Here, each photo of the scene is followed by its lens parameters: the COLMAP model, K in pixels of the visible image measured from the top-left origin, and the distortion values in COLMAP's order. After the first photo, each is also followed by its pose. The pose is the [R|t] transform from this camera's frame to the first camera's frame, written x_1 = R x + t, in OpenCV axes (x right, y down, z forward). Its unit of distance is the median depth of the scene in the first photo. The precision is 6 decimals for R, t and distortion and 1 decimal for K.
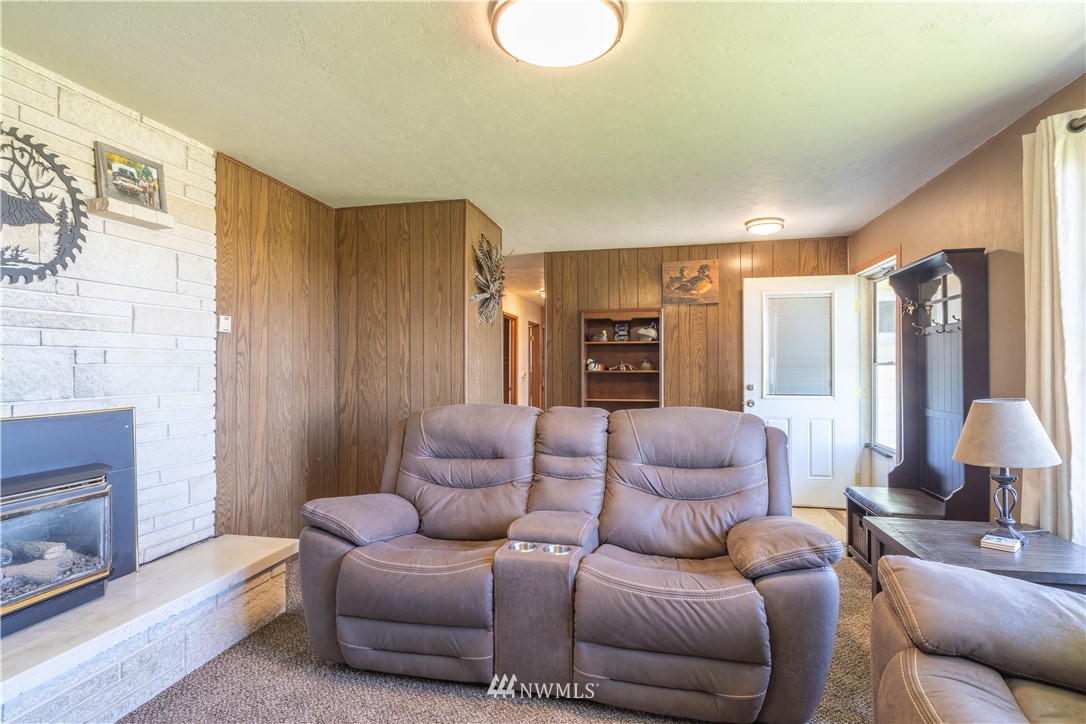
lens RADIAL K [[560.7, 0, 548.6], [0, 560.7, 362.6], [0, 0, 1]] dist [-0.002478, -0.000580]
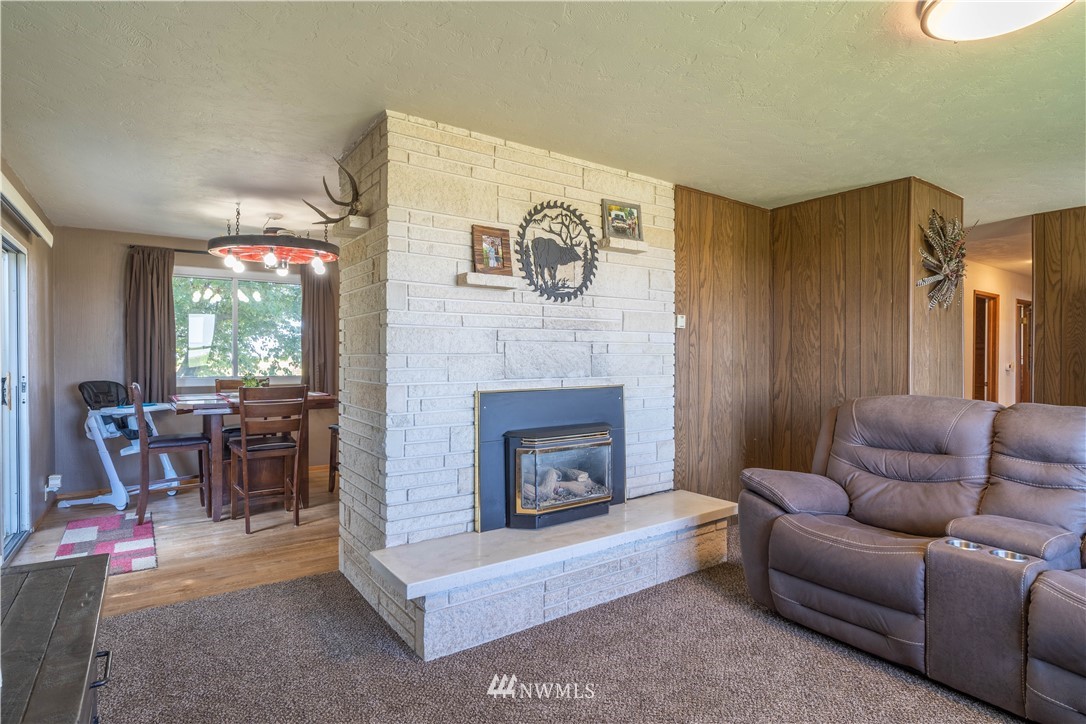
lens RADIAL K [[574.2, 0, 544.9], [0, 574.2, 357.5], [0, 0, 1]] dist [-0.003247, -0.000608]
pose [[0.737644, 0.005244, -0.675170, 0.067628], [0.001373, 0.999956, 0.009266, -0.001133], [0.675189, -0.007762, 0.737604, -0.160668]]
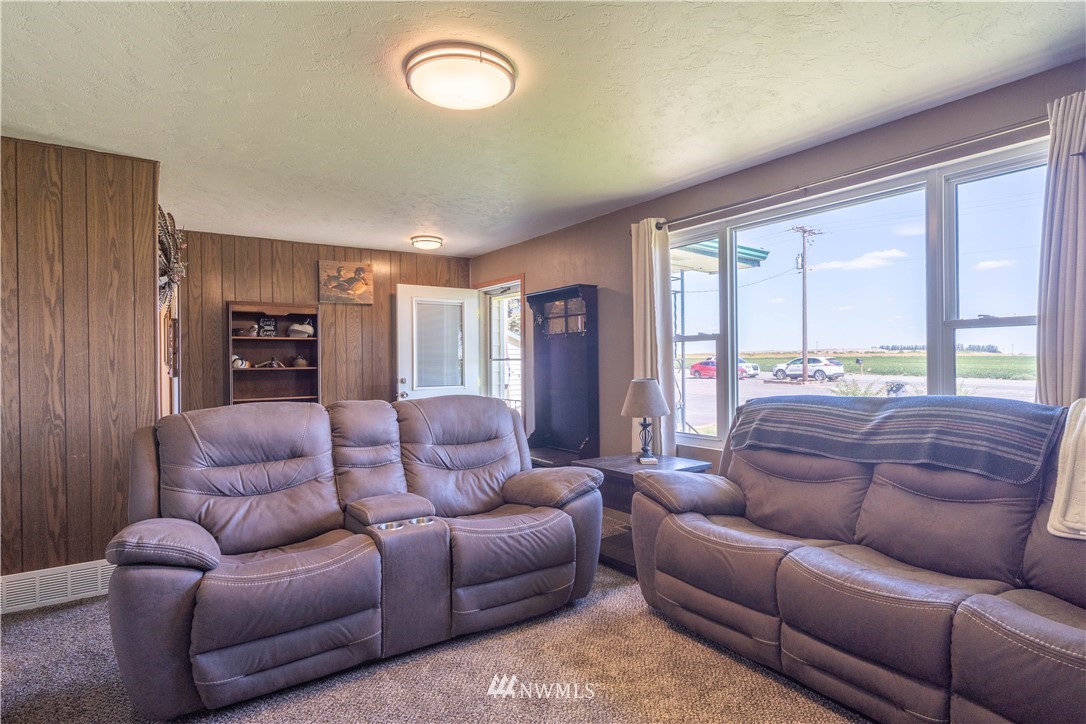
lens RADIAL K [[560.7, 0, 548.6], [0, 560.7, 362.6], [0, 0, 1]] dist [-0.002478, -0.000580]
pose [[0.683878, -0.005934, 0.729572, -0.499767], [0.002470, 0.999980, 0.005819, 0.002472], [-0.729592, -0.002178, 0.683879, 0.021567]]
